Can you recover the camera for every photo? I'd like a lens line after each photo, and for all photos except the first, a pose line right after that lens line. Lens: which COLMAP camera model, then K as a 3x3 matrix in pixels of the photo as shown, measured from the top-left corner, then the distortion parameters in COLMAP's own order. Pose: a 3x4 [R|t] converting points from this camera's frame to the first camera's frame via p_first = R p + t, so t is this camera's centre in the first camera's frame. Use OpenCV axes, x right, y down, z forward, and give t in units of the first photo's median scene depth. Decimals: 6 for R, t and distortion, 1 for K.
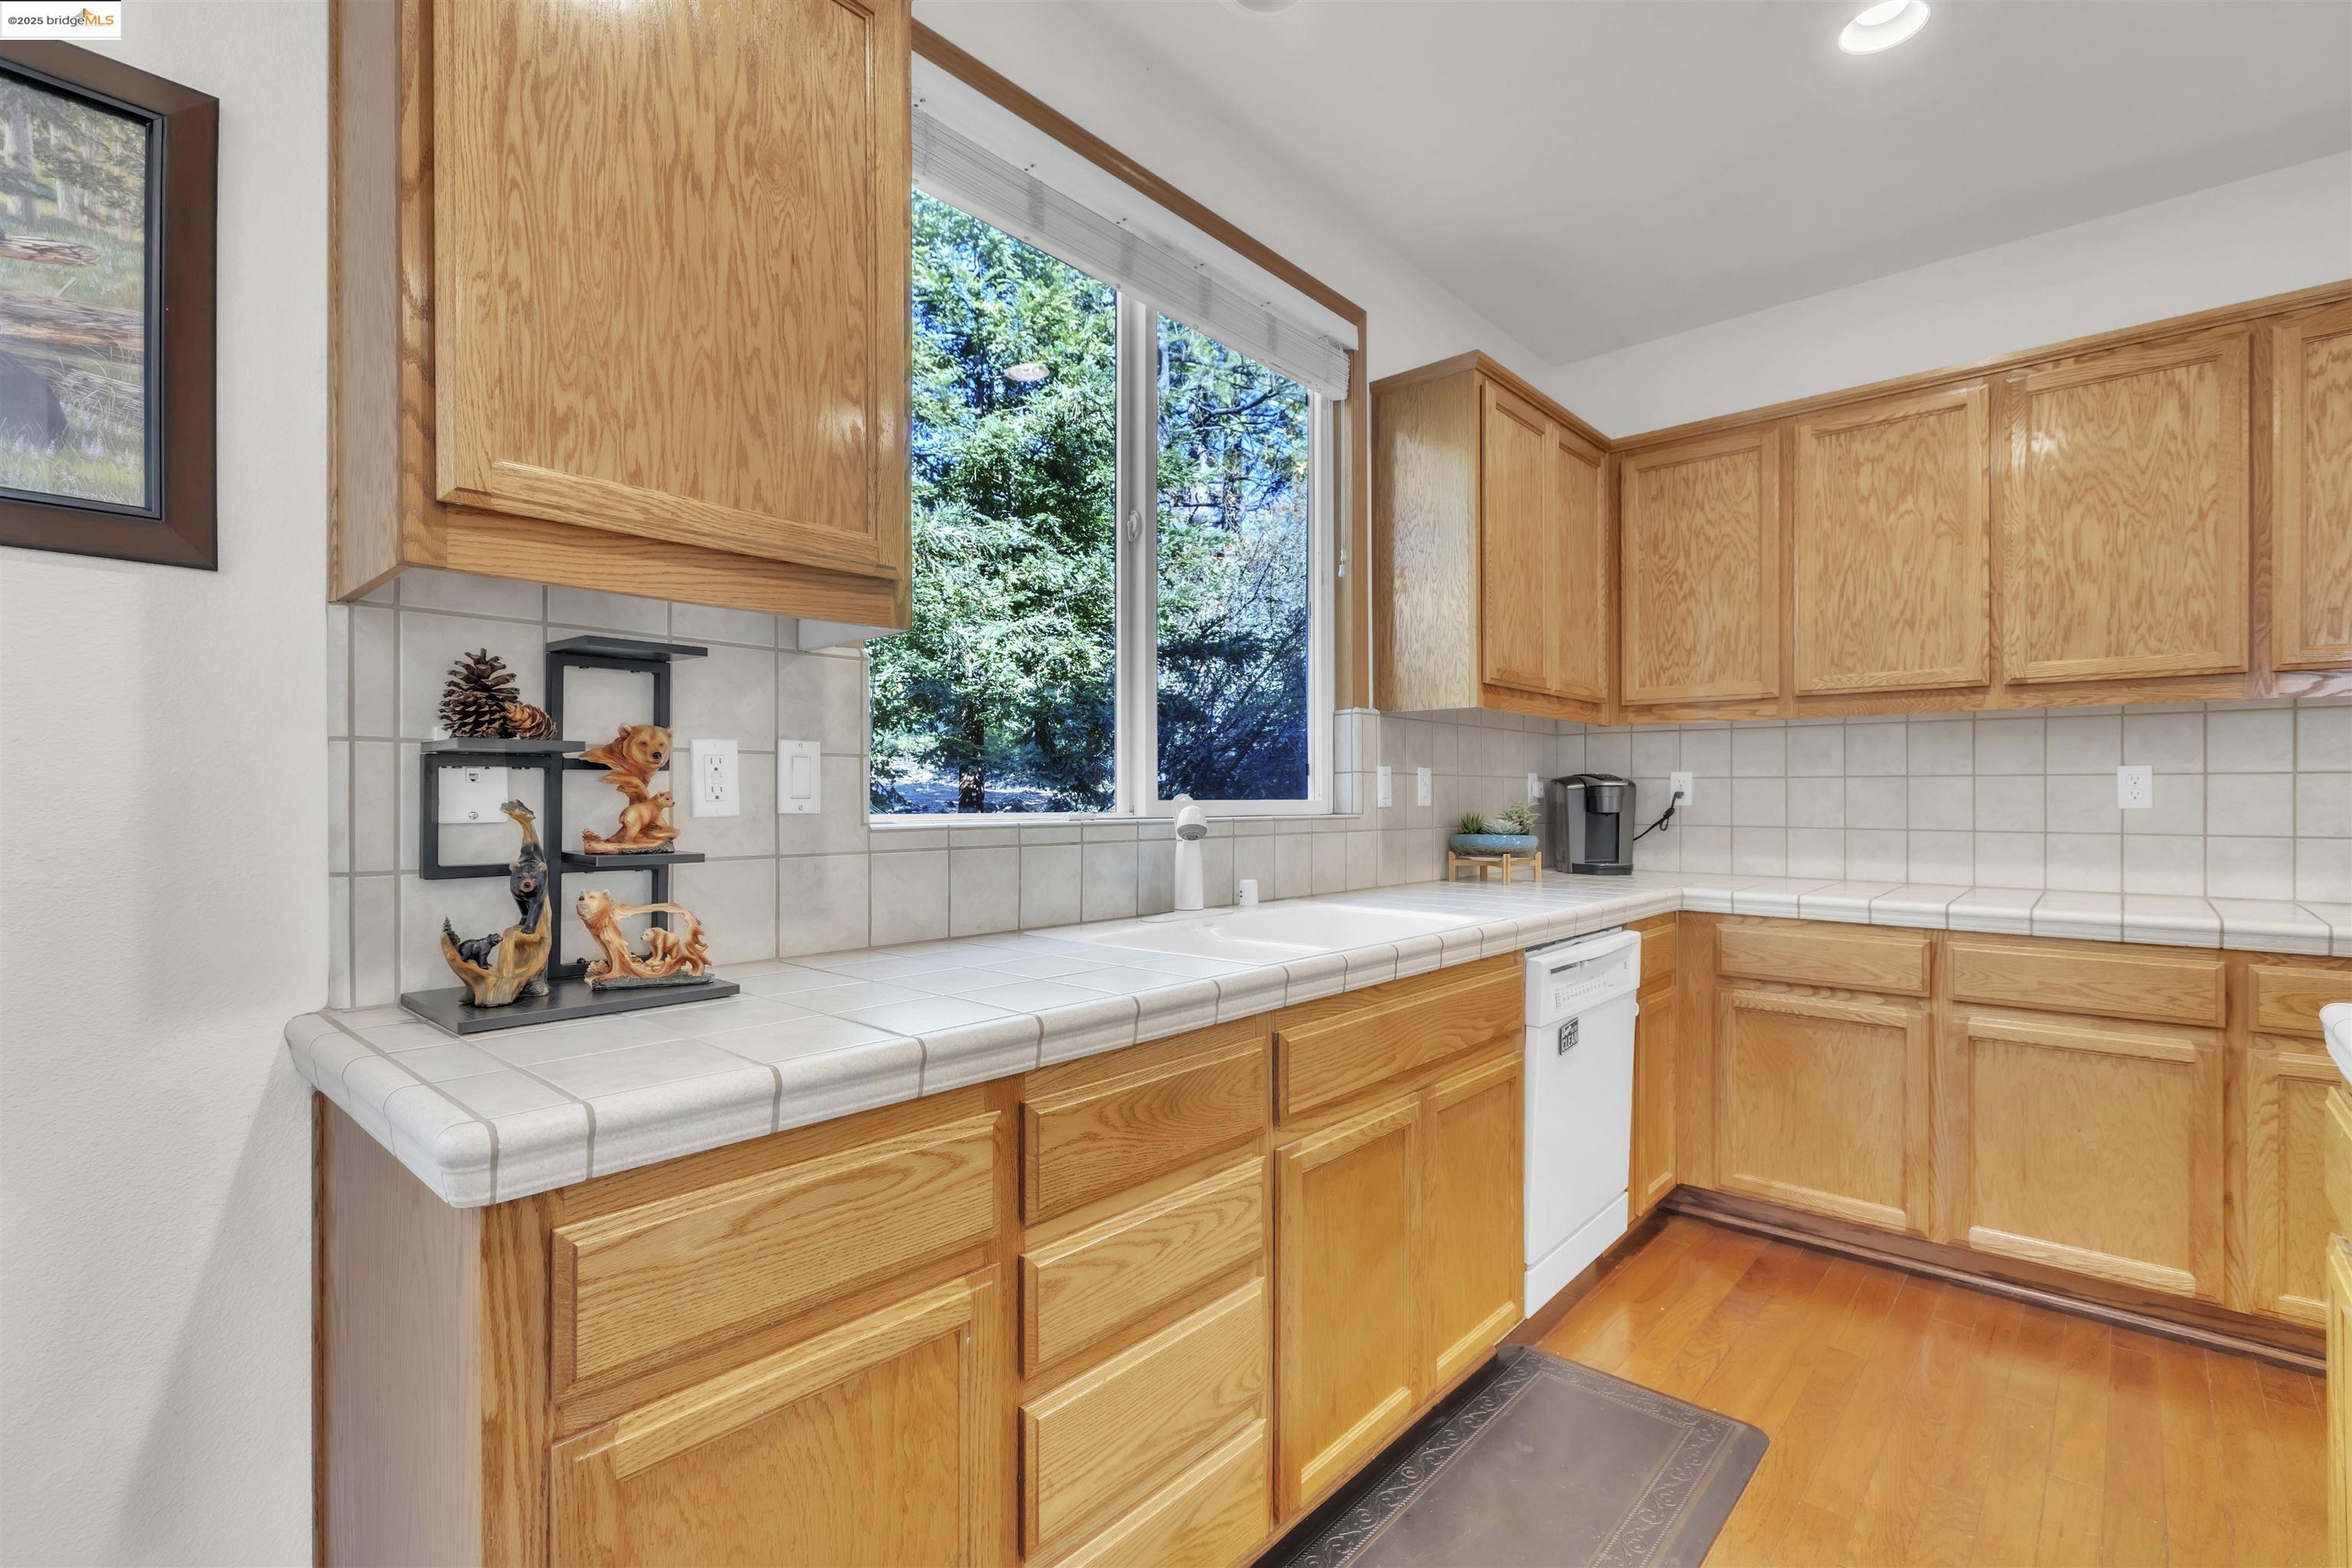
lens RADIAL K [[1061.1, 0, 1183.2], [0, 1061.1, 799.7], [0, 0, 1]] dist [0.001306, -0.003500]
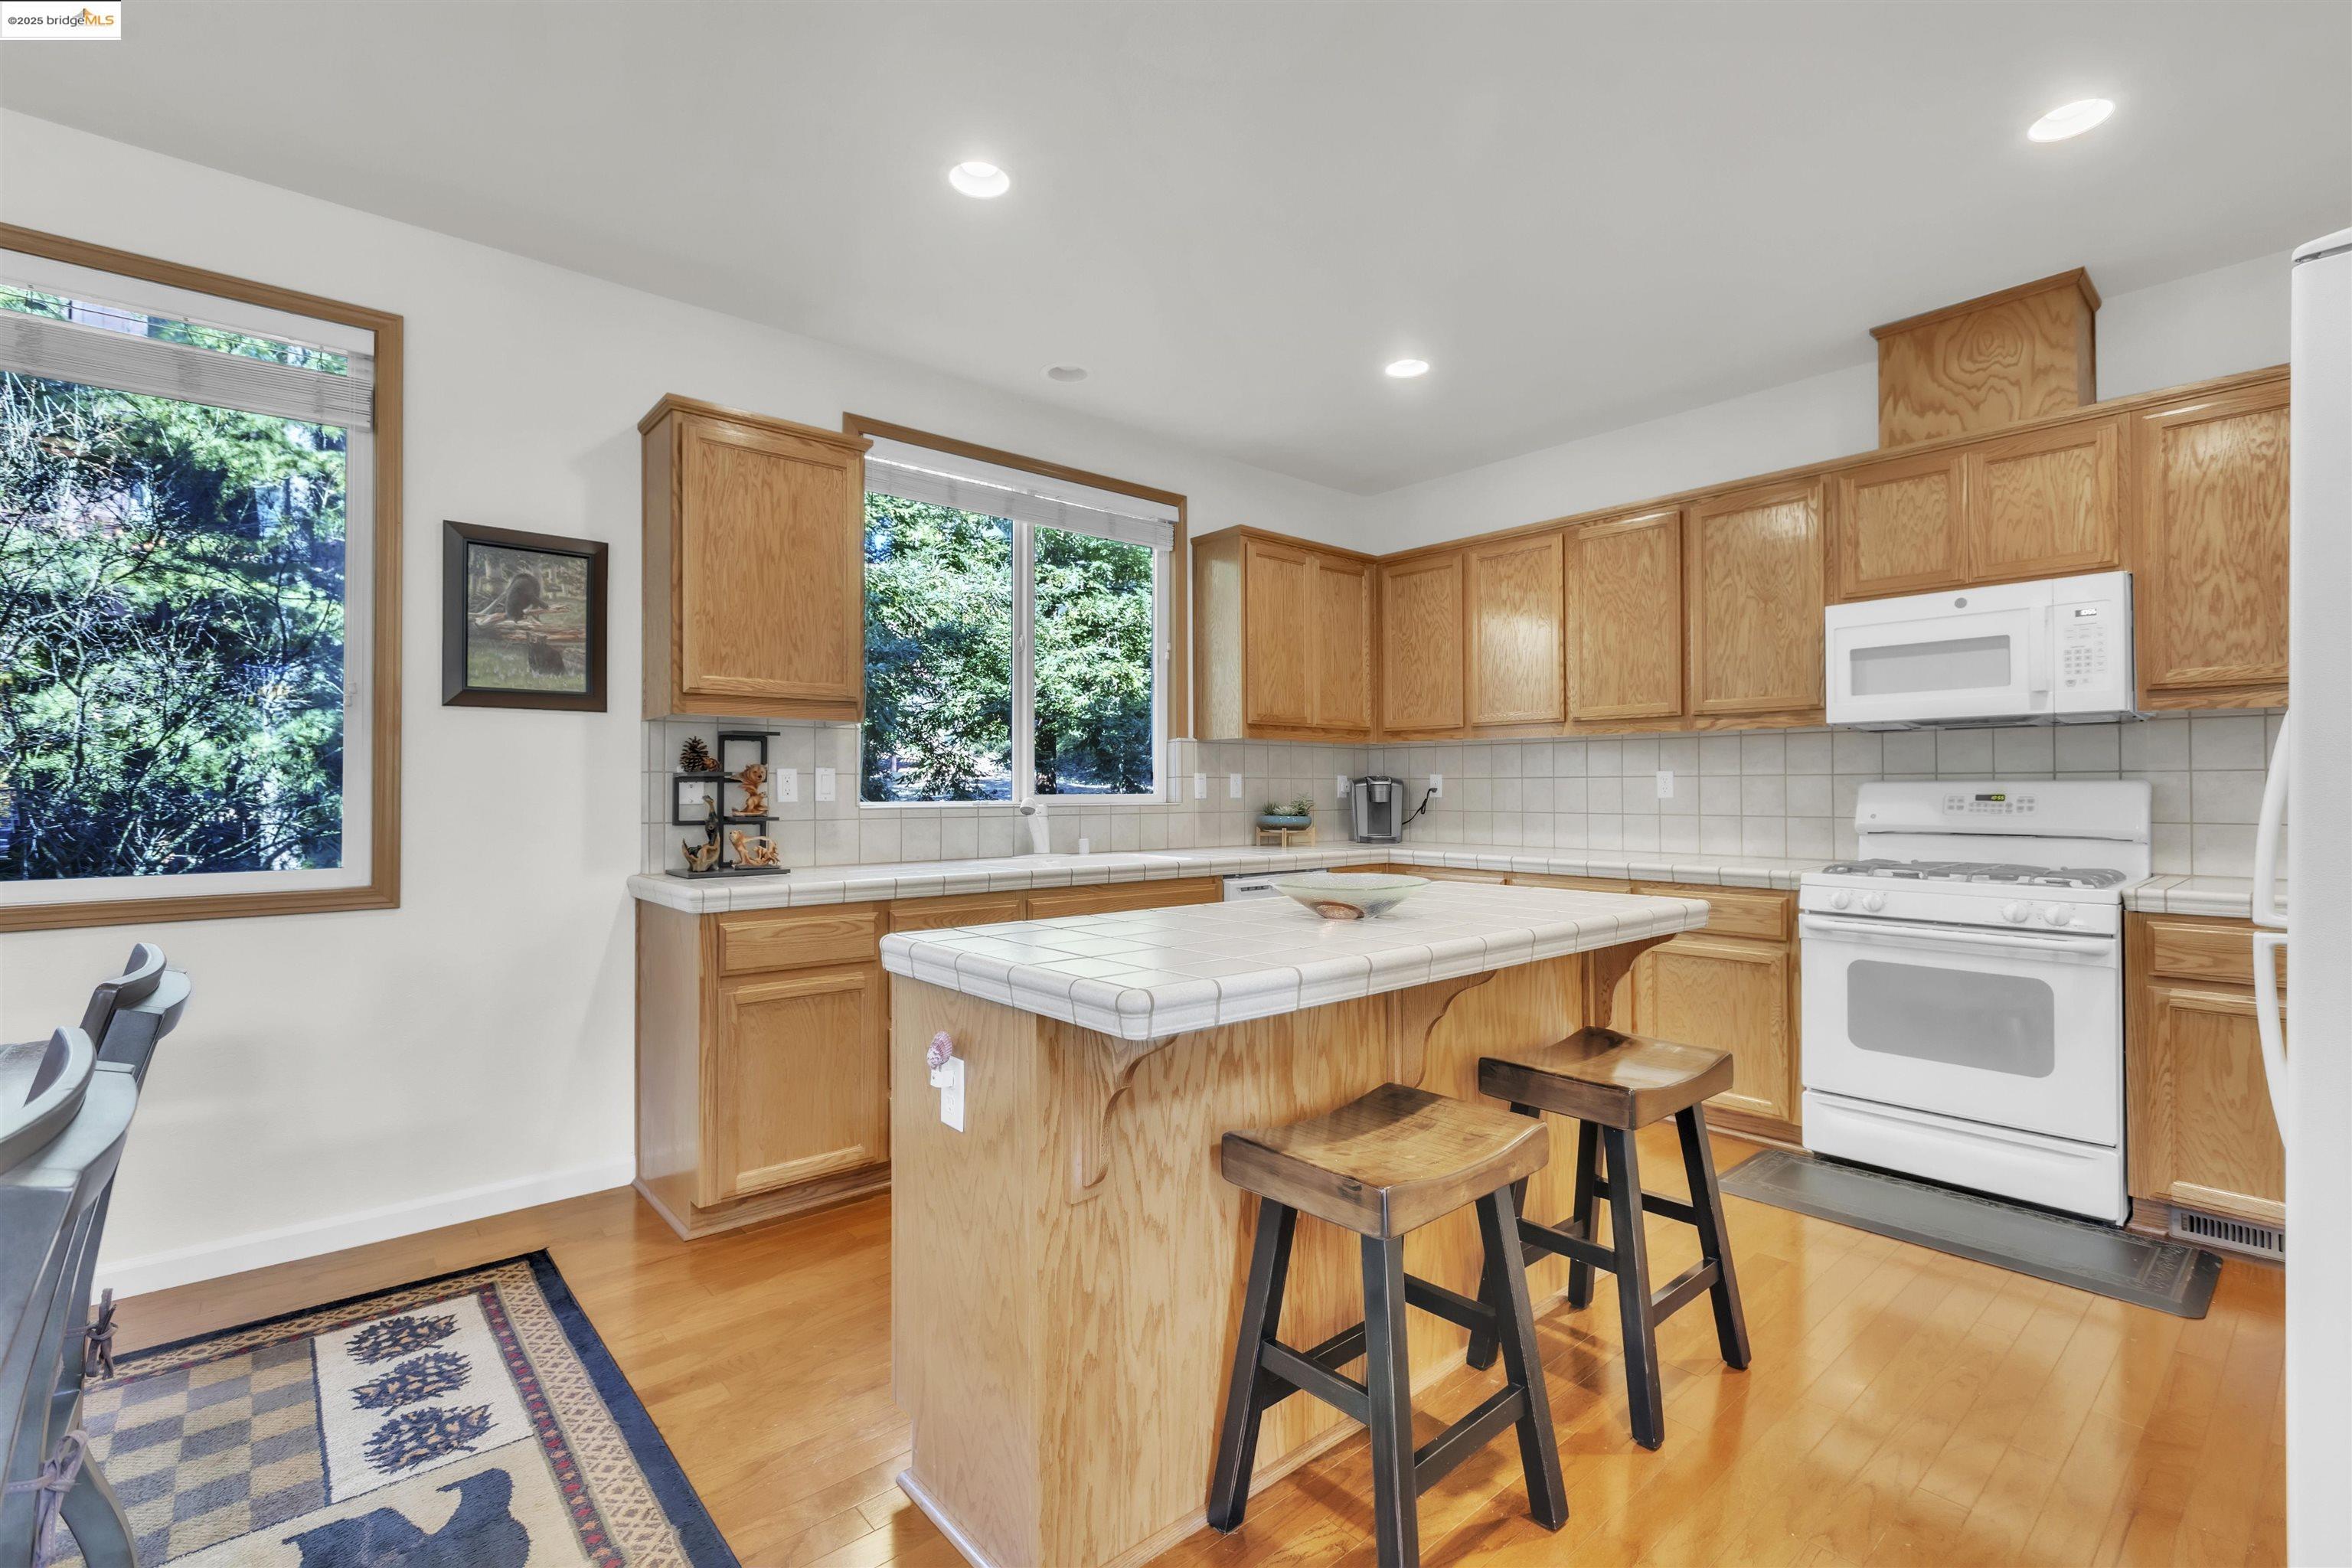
lens RADIAL K [[1061.1, 0, 1180.6], [0, 1061.1, 778.7], [0, 0, 1]] dist [0.001306, -0.003500]
pose [[0.991848, -0.004413, -0.127349, 0.413835], [0.002458, 0.999877, -0.015503, 0.001784], [0.127402, 0.015063, 0.991737, -0.694208]]
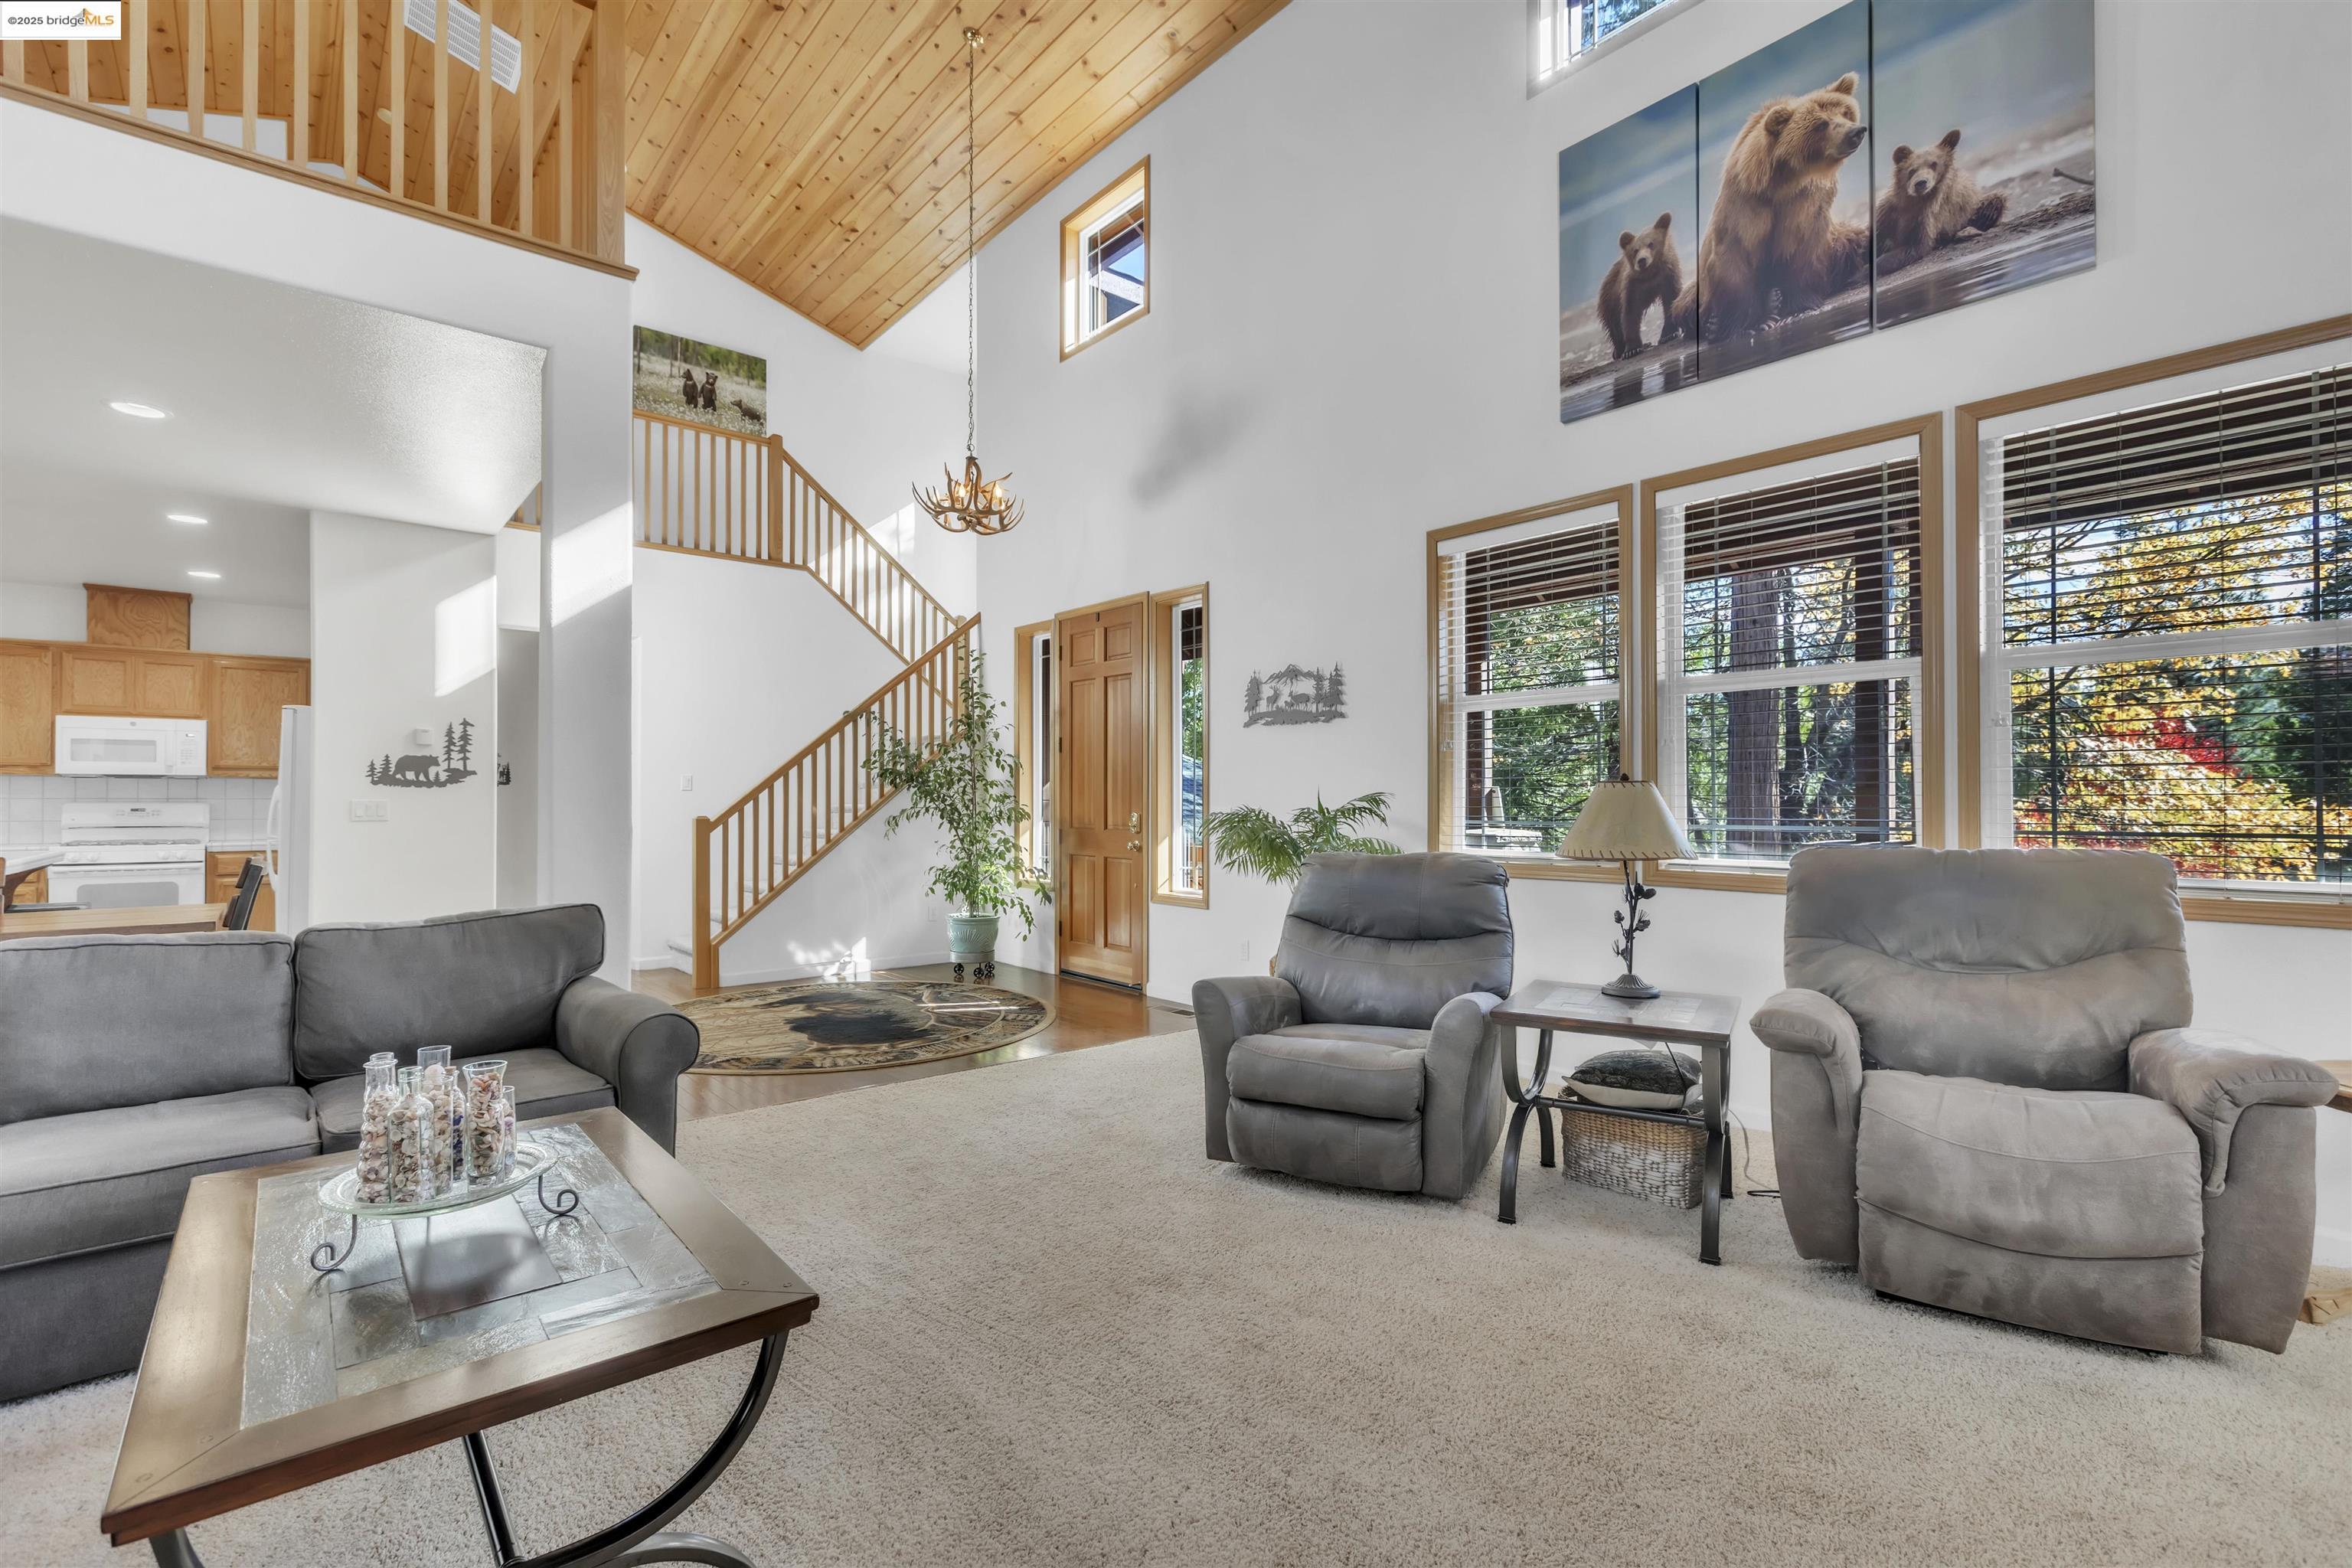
lens RADIAL K [[1061.1, 0, 1141.5], [0, 1061.1, 788.5], [0, 0, 1]] dist [0.001306, -0.003500]
pose [[0.165555, 0.007089, 0.986175, -1.180796], [0.007073, 0.999940, -0.008376, -0.008100], [-0.986175, 0.008362, 0.165495, -2.469681]]
